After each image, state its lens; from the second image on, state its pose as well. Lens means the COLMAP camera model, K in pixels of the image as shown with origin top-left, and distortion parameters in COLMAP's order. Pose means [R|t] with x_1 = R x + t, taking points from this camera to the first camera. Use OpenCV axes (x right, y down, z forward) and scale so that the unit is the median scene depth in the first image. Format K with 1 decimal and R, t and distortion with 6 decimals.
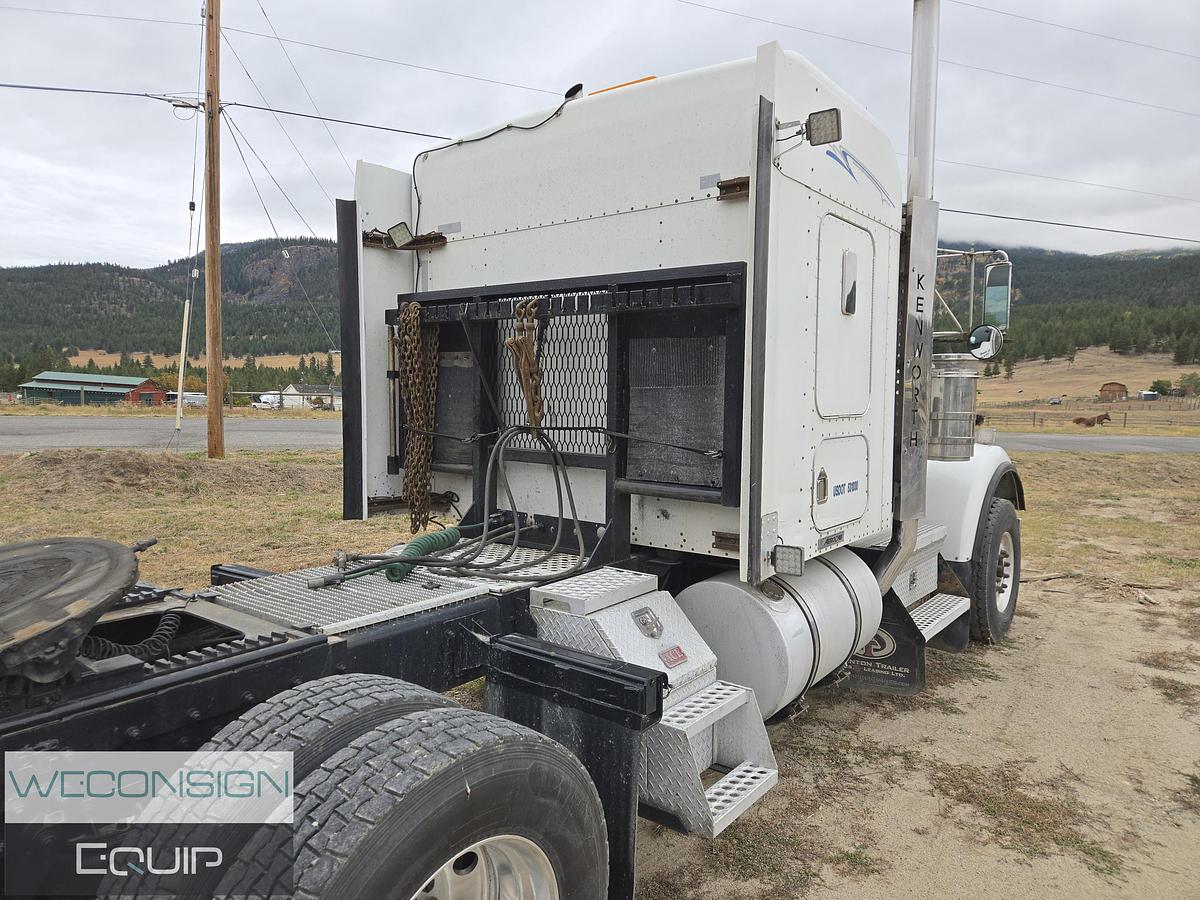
lens RADIAL K [[800.2, 0, 593.5], [0, 800.2, 446.3], [0, 0, 1]] dist [0.068578, -0.058133]
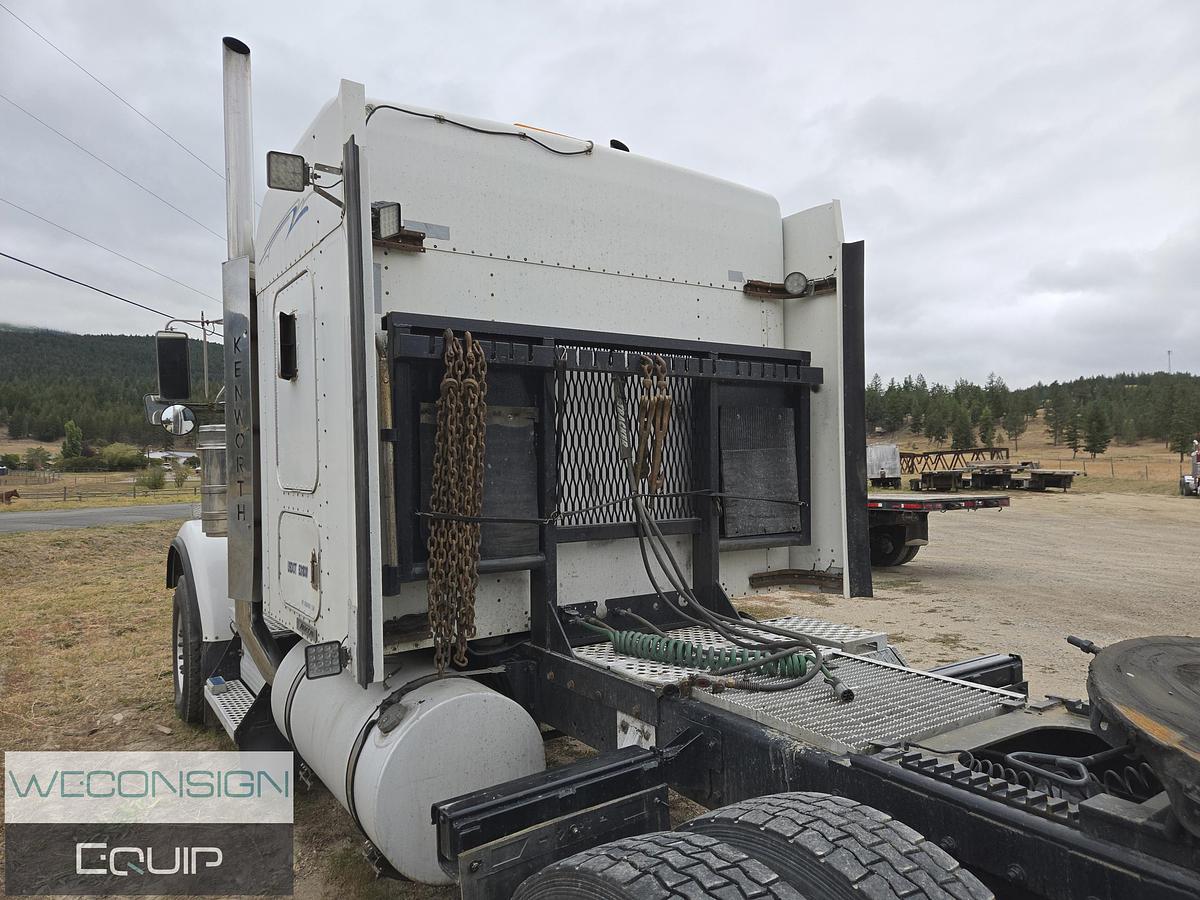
lens RADIAL K [[800.2, 0, 601.1], [0, 800.2, 455.8], [0, 0, 1]] dist [0.068578, -0.058133]
pose [[0.310257, -0.008483, 0.950615, -0.806737], [0.084083, 0.996286, -0.018552, -0.048376], [-0.946927, 0.085686, 0.309818, 0.657625]]
